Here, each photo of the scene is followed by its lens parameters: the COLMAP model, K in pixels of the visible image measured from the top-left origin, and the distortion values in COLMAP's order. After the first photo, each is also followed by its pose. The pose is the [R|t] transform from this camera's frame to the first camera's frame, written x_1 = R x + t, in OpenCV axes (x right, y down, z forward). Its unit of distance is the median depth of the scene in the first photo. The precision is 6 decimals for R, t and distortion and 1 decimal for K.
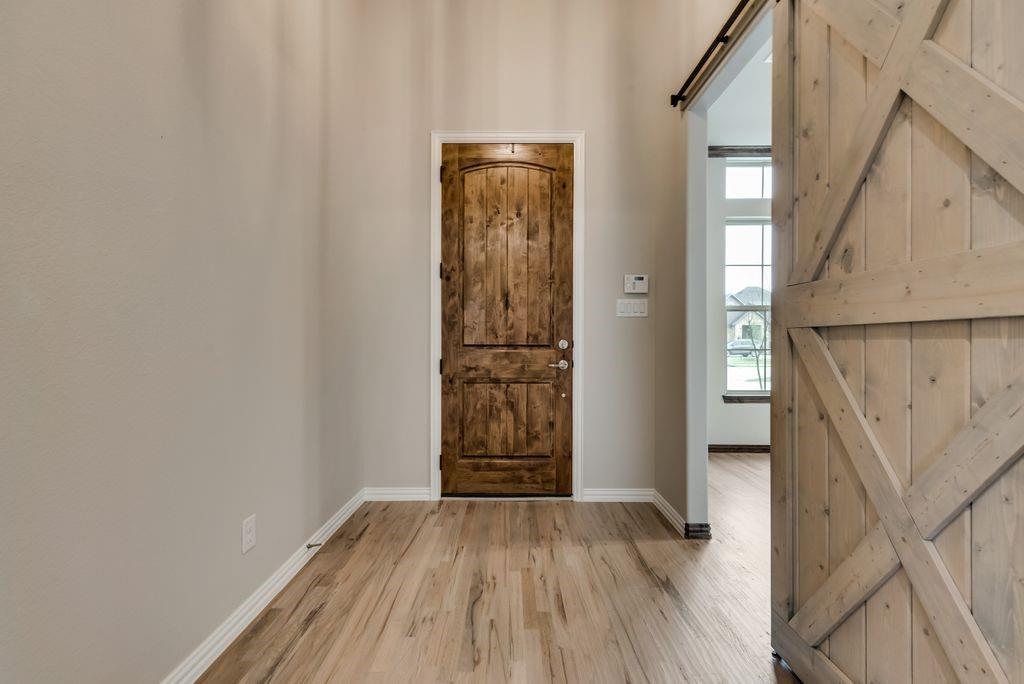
lens RADIAL K [[400.1, 0, 513.1], [0, 400.1, 347.0], [0, 0, 1]] dist [0.015242, -0.004666]
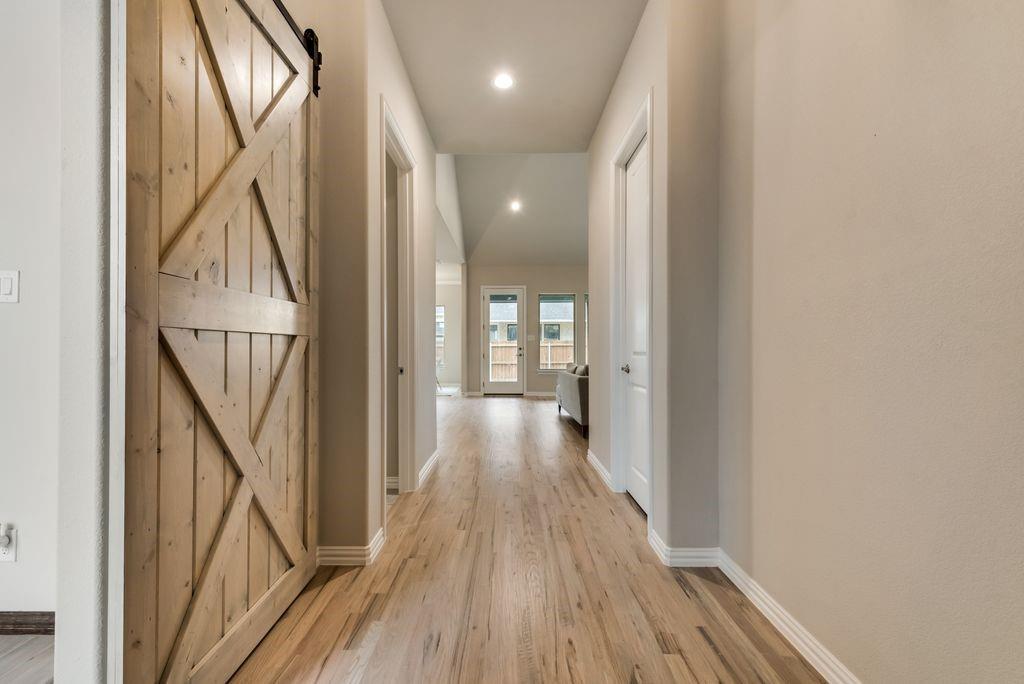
lens RADIAL K [[400.1, 0, 513.1], [0, 400.1, 347.0], [0, 0, 1]] dist [0.015242, -0.004666]
pose [[-0.999934, -0.002163, -0.011284, 0.013972], [-0.002178, 0.999997, 0.001315, -0.010603], [0.011281, 0.001339, -0.999935, 1.935802]]
